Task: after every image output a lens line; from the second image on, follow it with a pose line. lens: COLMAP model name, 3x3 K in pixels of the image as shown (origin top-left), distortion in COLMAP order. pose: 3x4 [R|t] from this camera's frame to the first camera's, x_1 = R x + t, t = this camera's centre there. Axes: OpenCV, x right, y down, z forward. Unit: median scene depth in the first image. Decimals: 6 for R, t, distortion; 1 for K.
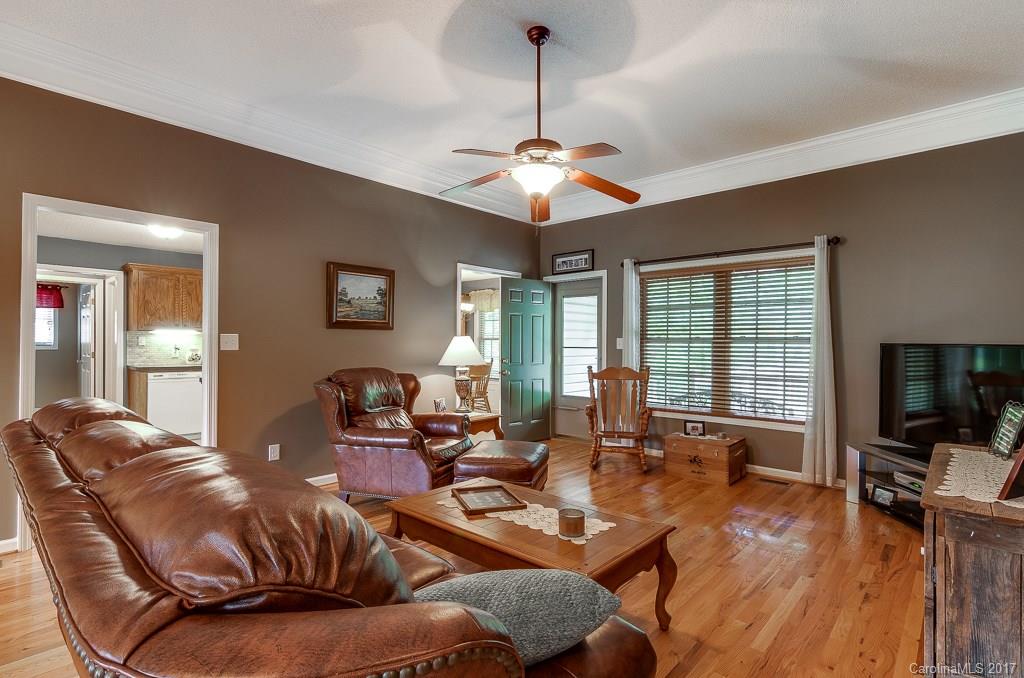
lens RADIAL K [[502.3, 0, 510.0], [0, 502.3, 341.0], [0, 0, 1]] dist [-0.009829, 0.002137]
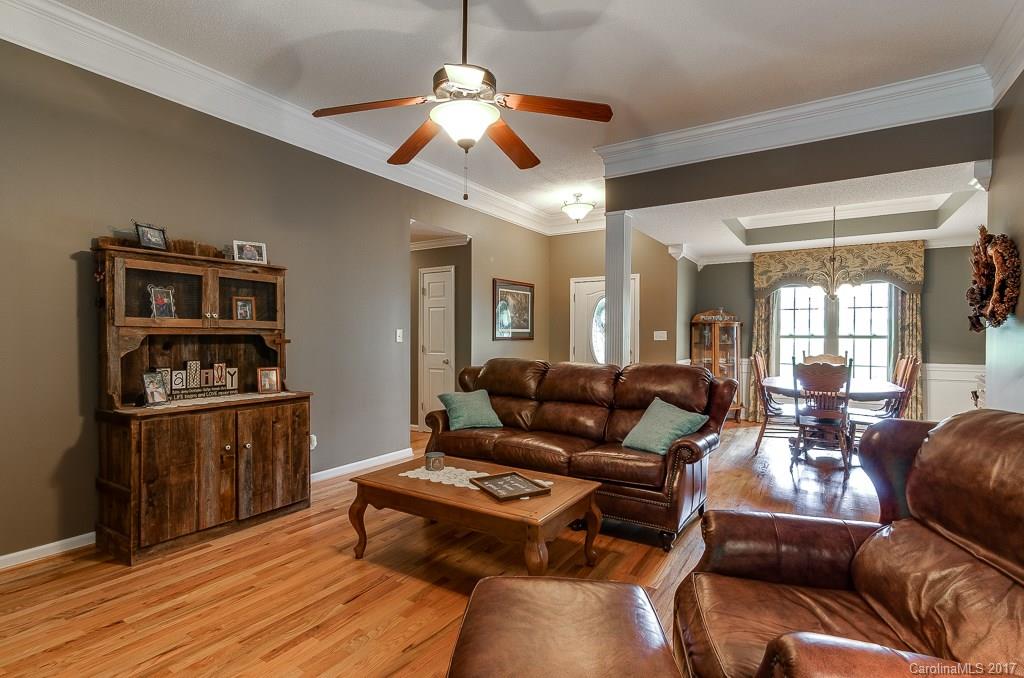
lens RADIAL K [[502.3, 0, 507.3], [0, 502.3, 343.5], [0, 0, 1]] dist [-0.009829, 0.002137]
pose [[-0.985426, -0.007500, -0.169941, 0.069441], [-0.009054, 0.999924, 0.008369, 0.005761], [0.169866, 0.009786, -0.985419, 1.026359]]
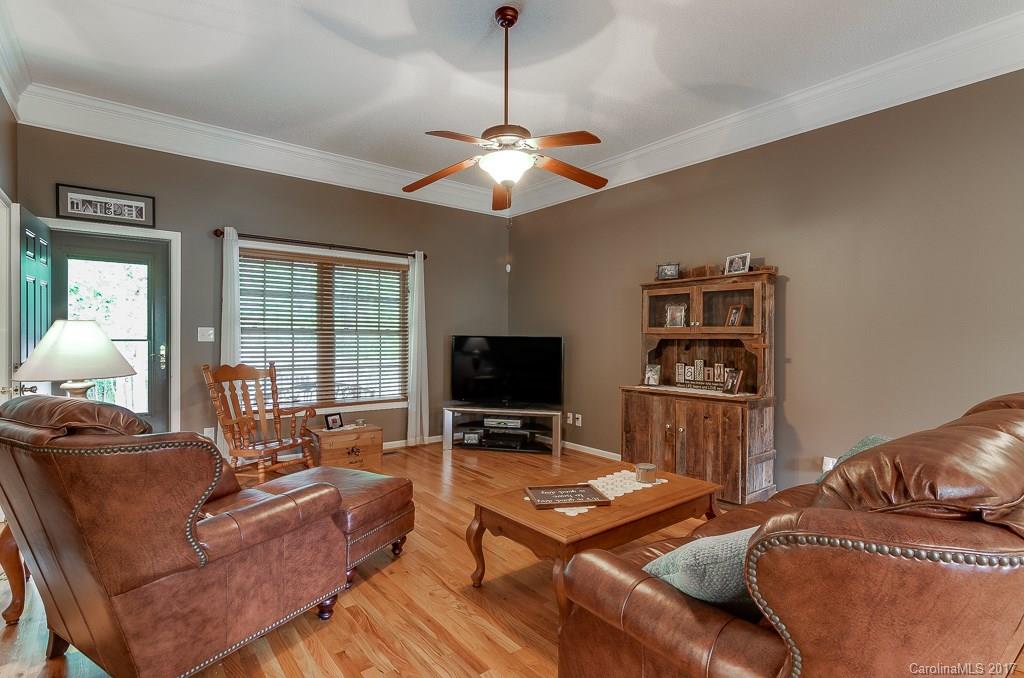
lens RADIAL K [[502.3, 0, 506.7], [0, 502.3, 340.3], [0, 0, 1]] dist [-0.009829, 0.002137]
pose [[0.159798, -0.009808, 0.987101, -0.524464], [-0.012538, 0.999850, 0.011964, -0.000586], [-0.987070, -0.014288, 0.159651, 0.488255]]
